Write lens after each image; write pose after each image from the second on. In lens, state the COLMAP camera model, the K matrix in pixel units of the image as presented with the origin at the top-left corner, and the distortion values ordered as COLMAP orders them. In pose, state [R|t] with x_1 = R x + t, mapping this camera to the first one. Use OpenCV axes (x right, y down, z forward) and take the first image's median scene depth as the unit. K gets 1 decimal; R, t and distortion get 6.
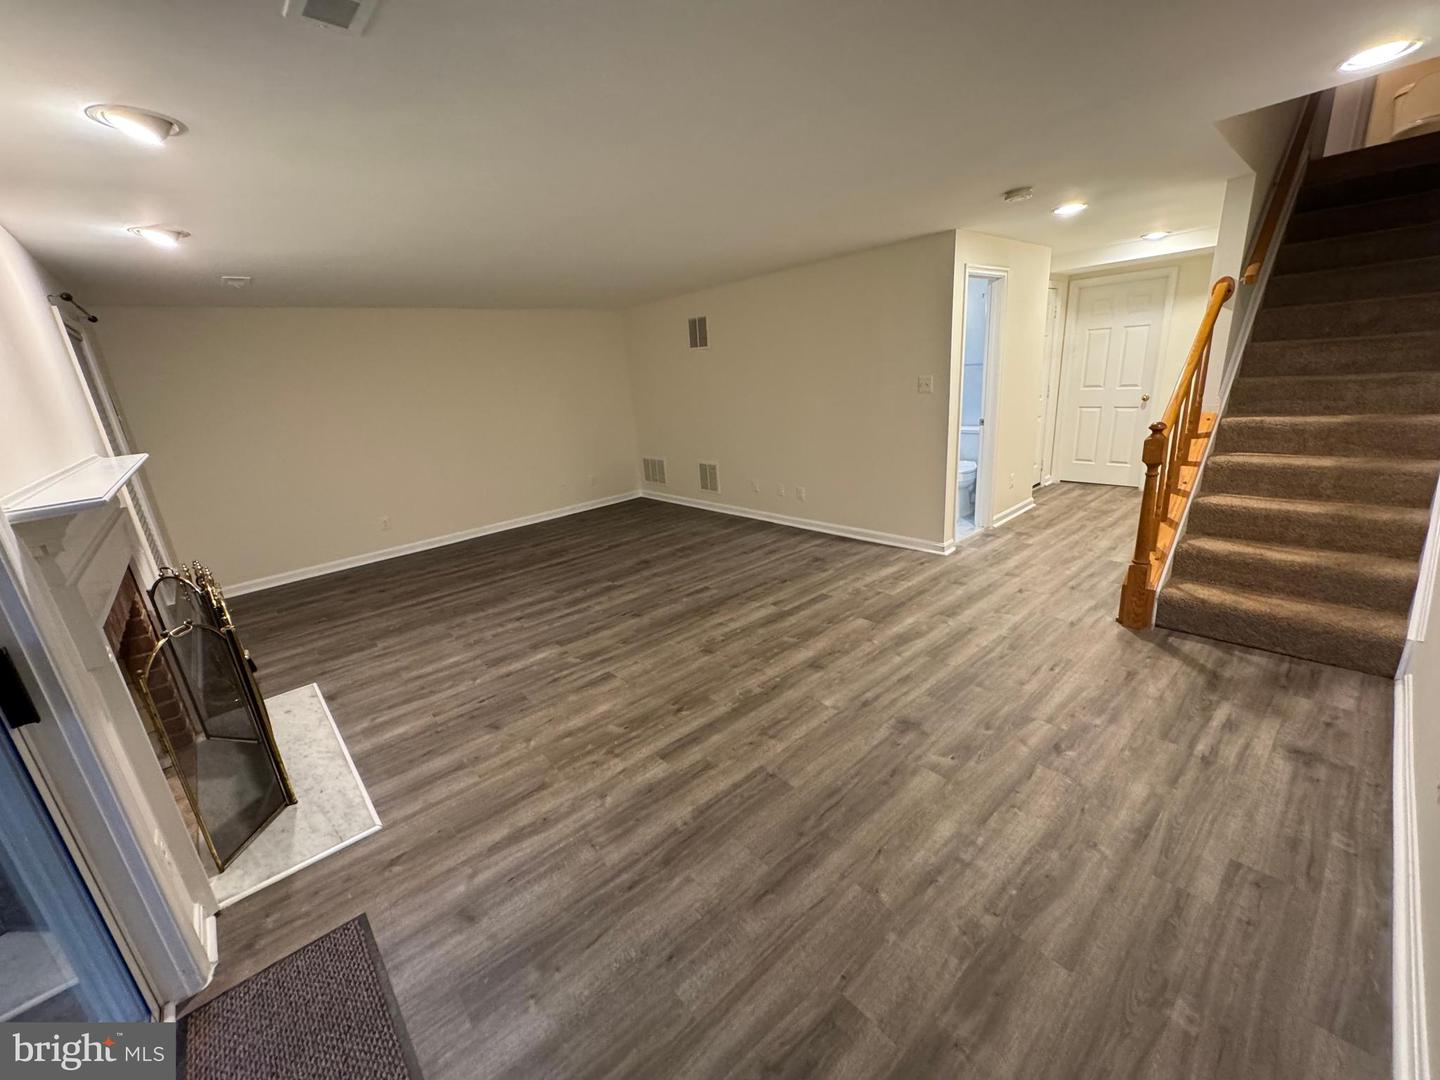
lens RADIAL K [[573.8, 0, 717.6], [0, 573.8, 543.6], [0, 0, 1]] dist [-0.002138, 0.001129]
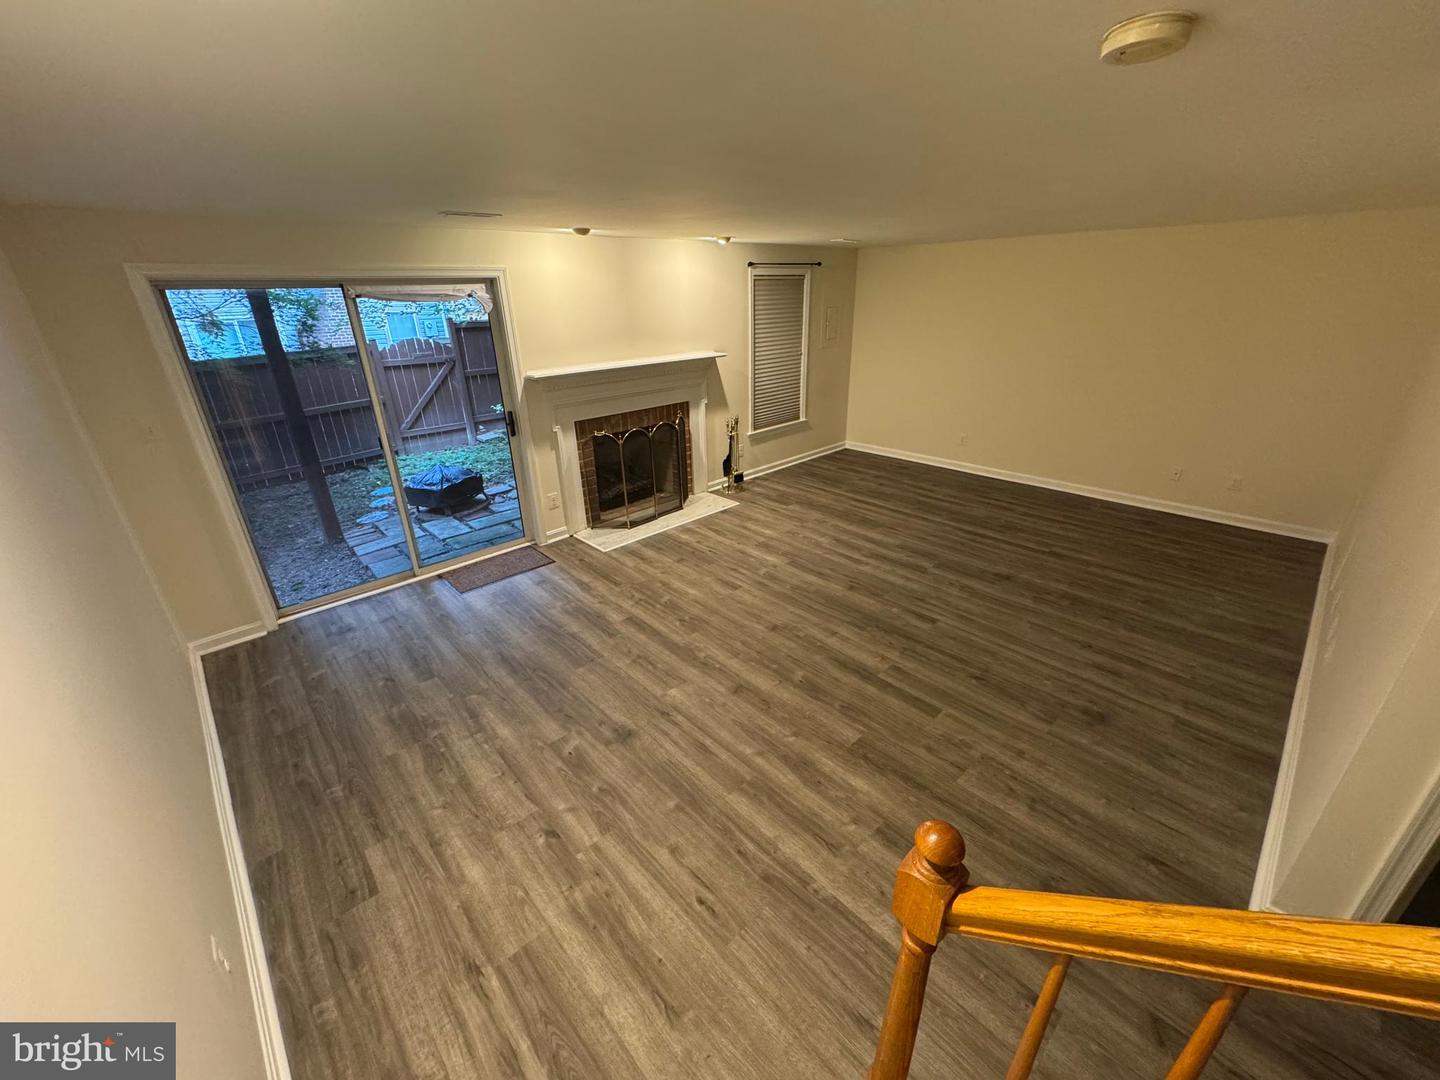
lens RADIAL K [[573.8, 0, 718.0], [0, 573.8, 537.5], [0, 0, 1]] dist [-0.002138, 0.001129]
pose [[0.029228, 0.463759, -0.885479, 0.998779], [-0.276355, 0.855077, 0.438715, -0.467959], [0.960611, 0.231884, 0.153154, 0.816943]]
